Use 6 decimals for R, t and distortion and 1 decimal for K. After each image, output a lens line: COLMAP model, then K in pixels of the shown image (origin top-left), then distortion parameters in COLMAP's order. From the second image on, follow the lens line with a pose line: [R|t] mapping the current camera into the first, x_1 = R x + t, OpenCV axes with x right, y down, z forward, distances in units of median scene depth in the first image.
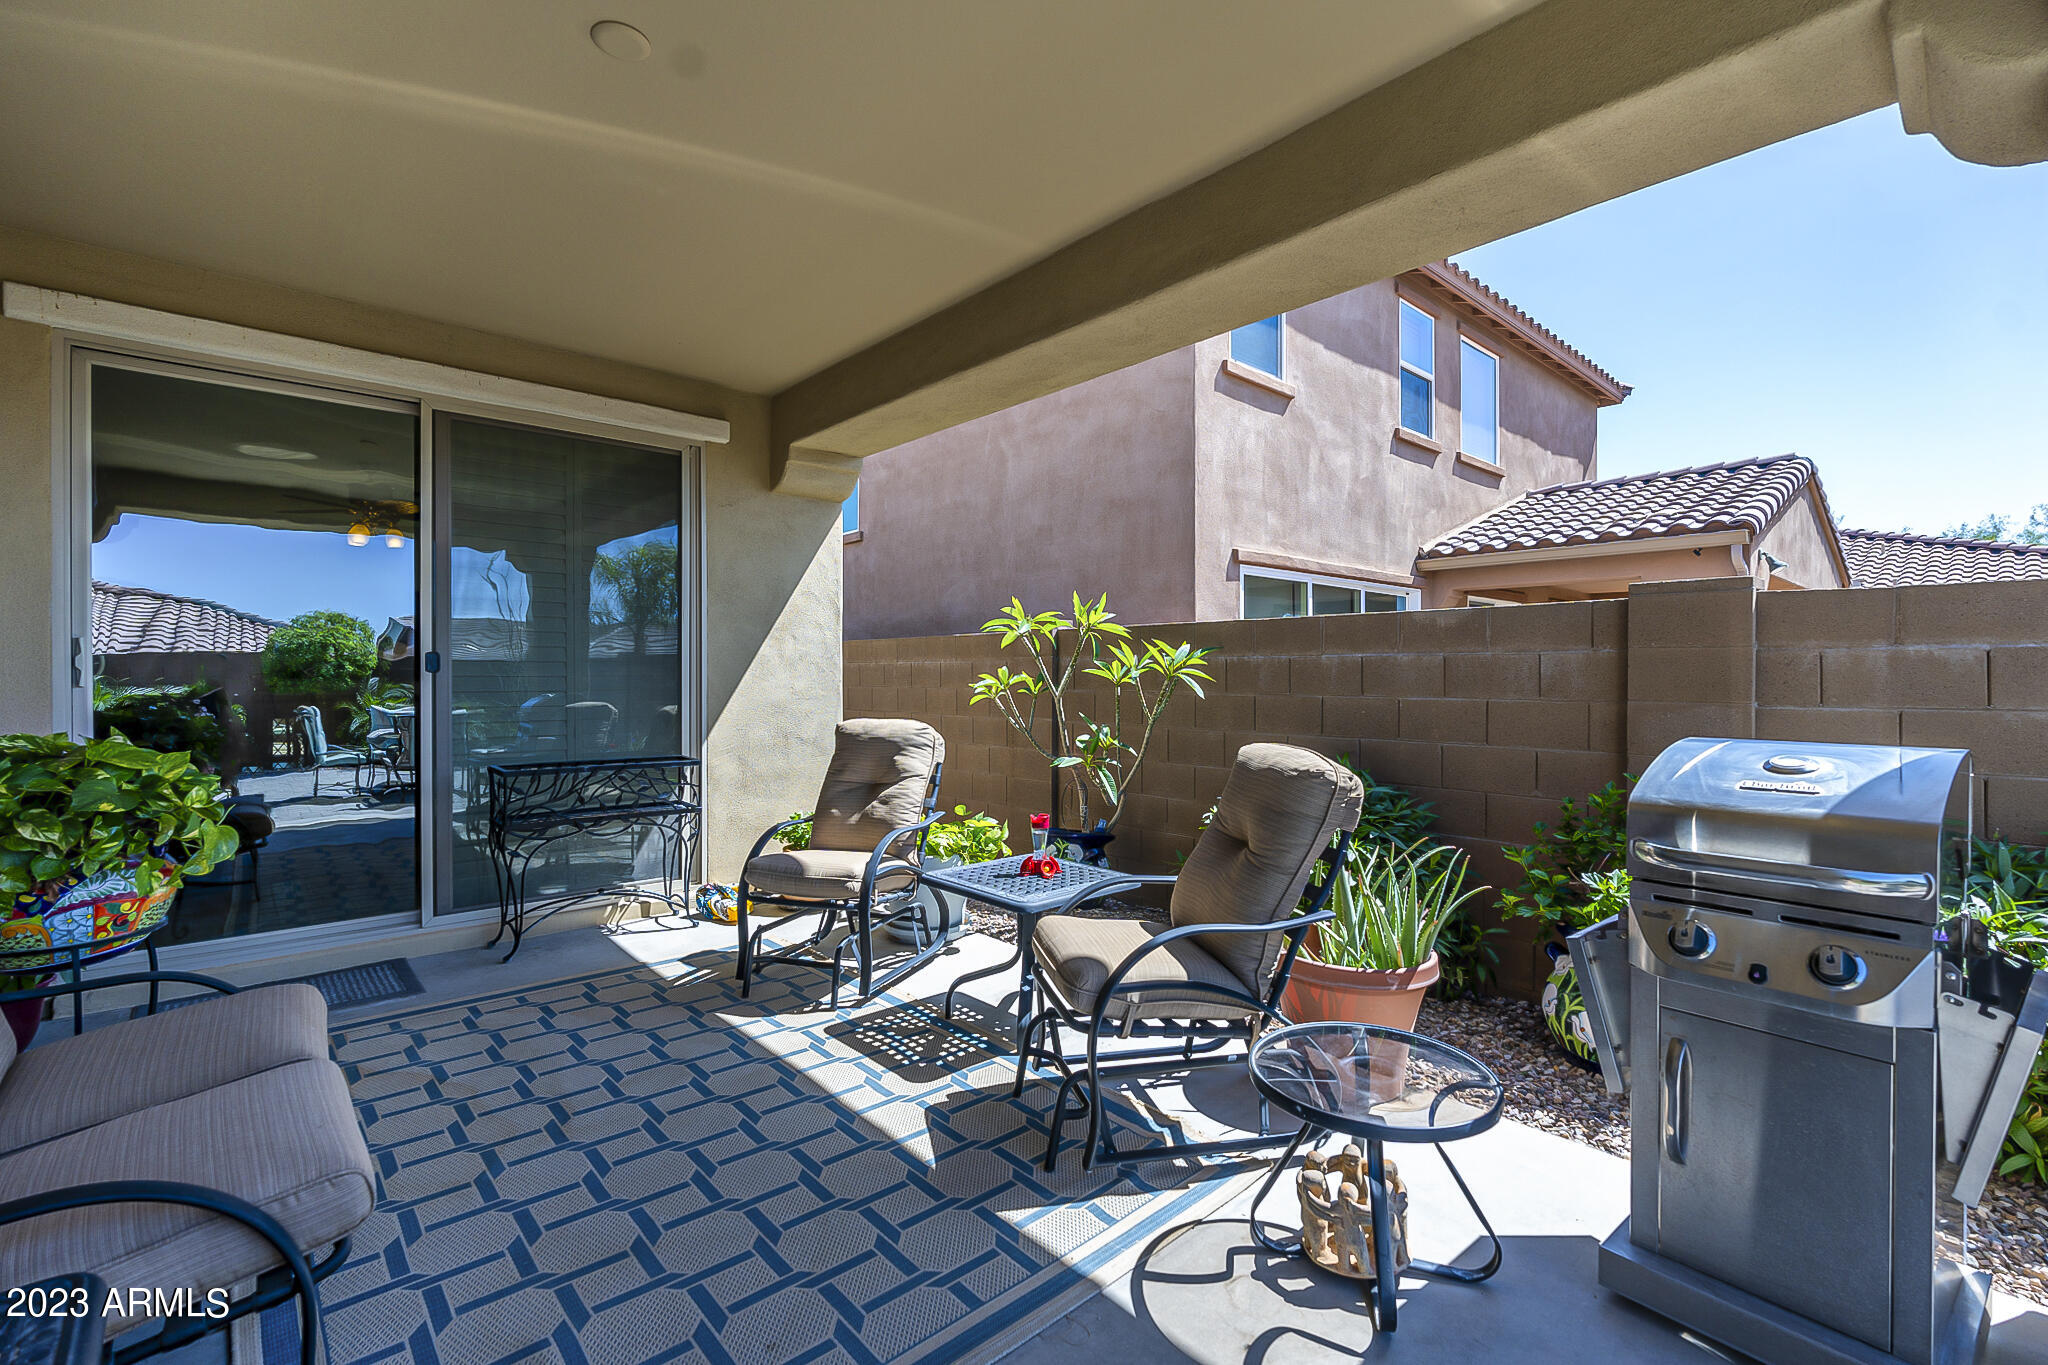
lens RADIAL K [[902.0, 0, 1032.5], [0, 902.0, 681.1], [0, 0, 1]] dist [-0.002833, -0.000223]
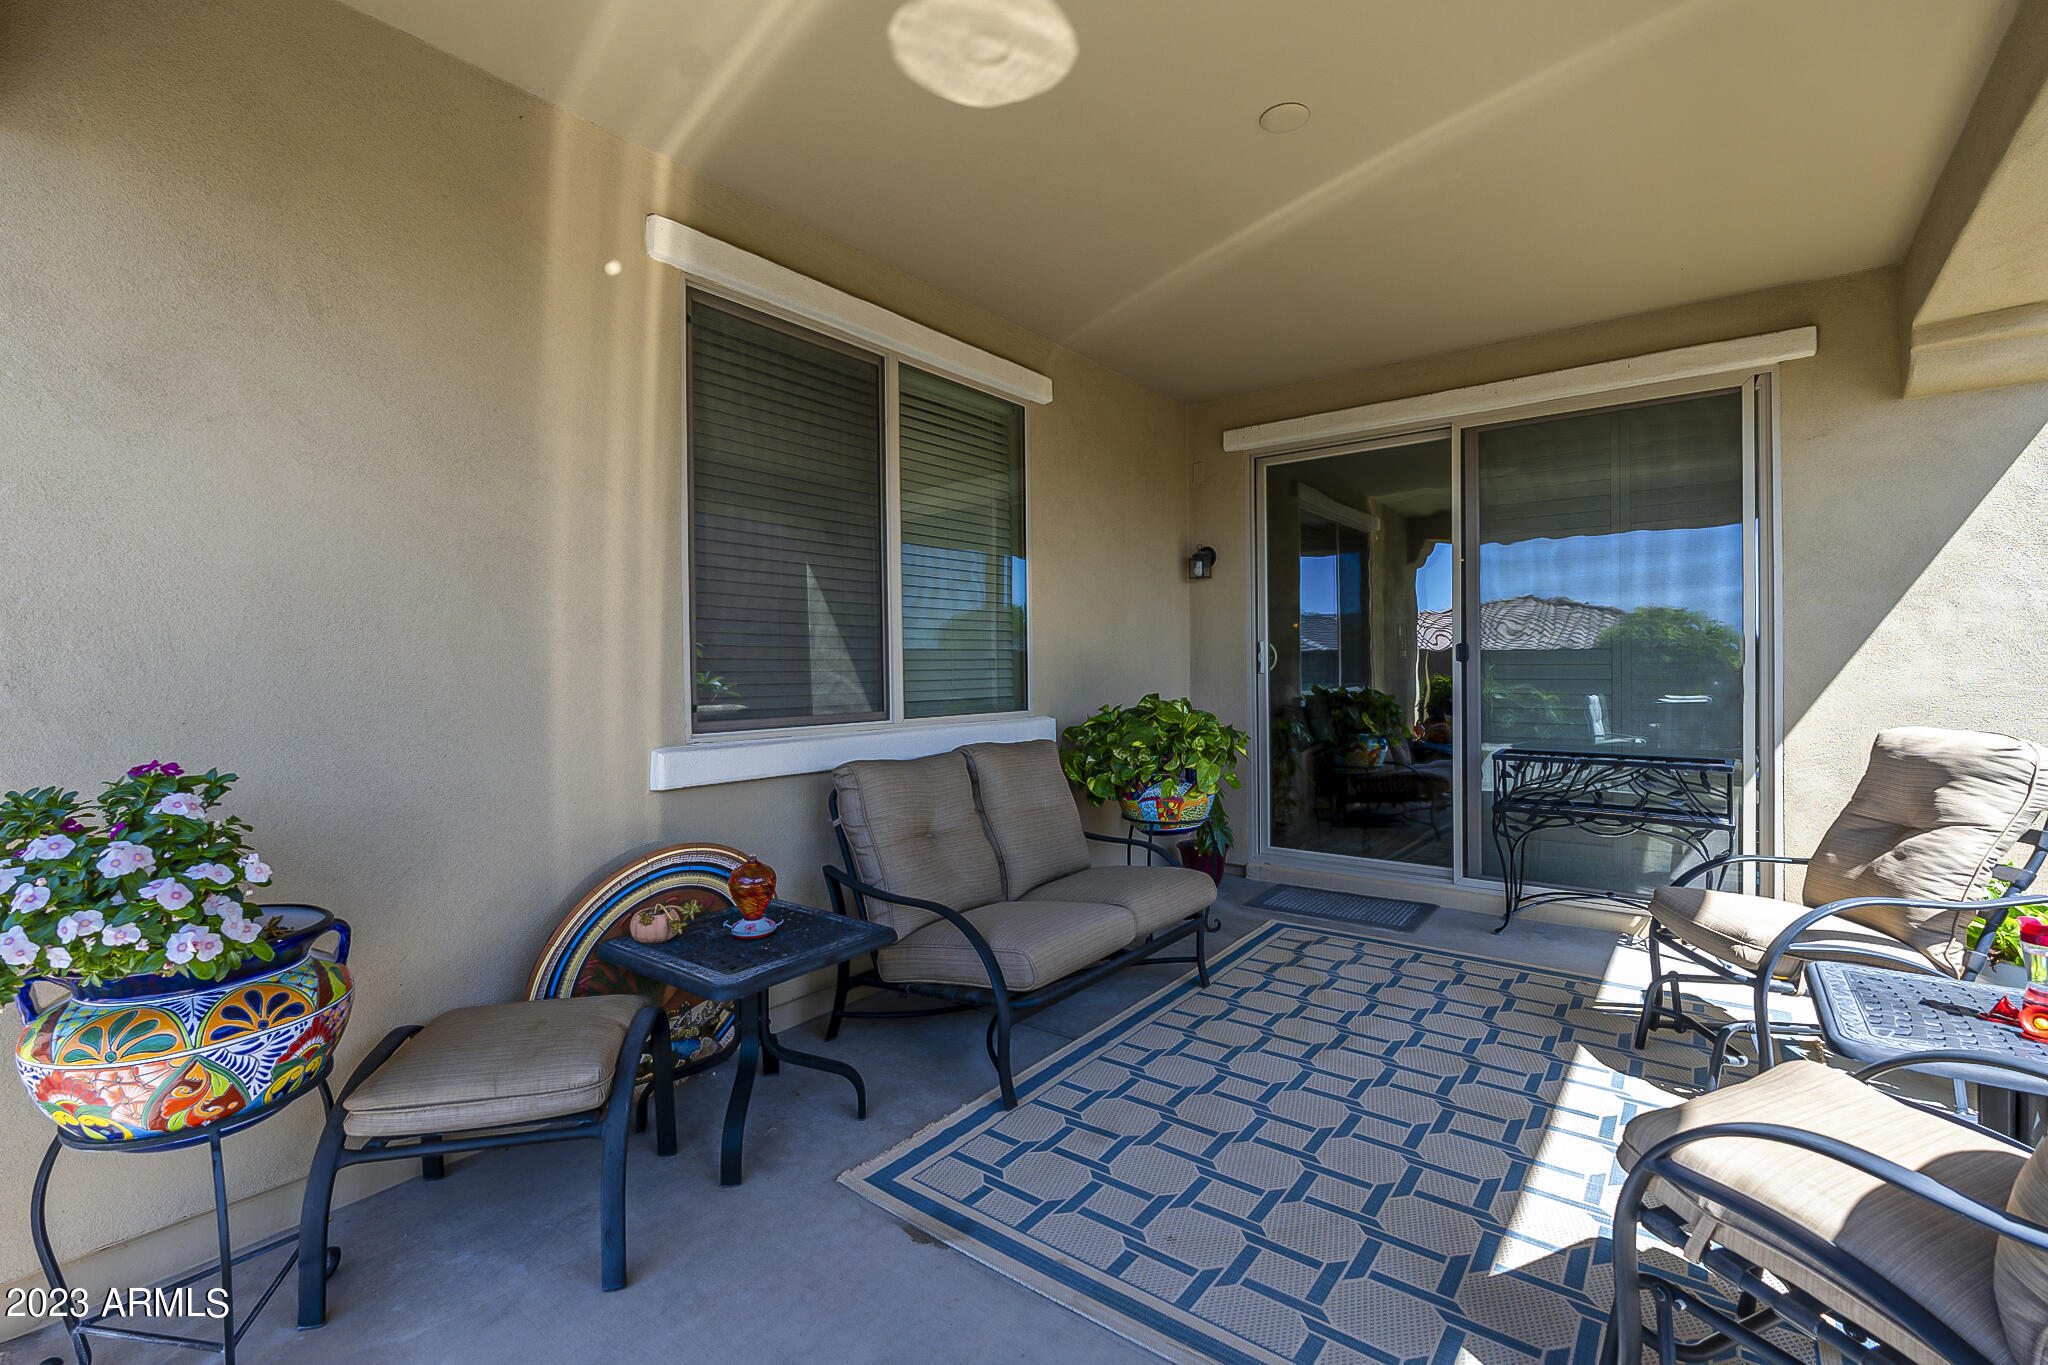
lens RADIAL K [[902.0, 0, 1026.5], [0, 902.0, 680.6], [0, 0, 1]] dist [-0.002833, -0.000223]
pose [[0.176824, 0.012493, -0.984163, 0.360314], [0.001548, 0.999915, 0.012971, -0.001592], [0.984241, -0.003817, 0.176789, 0.267189]]
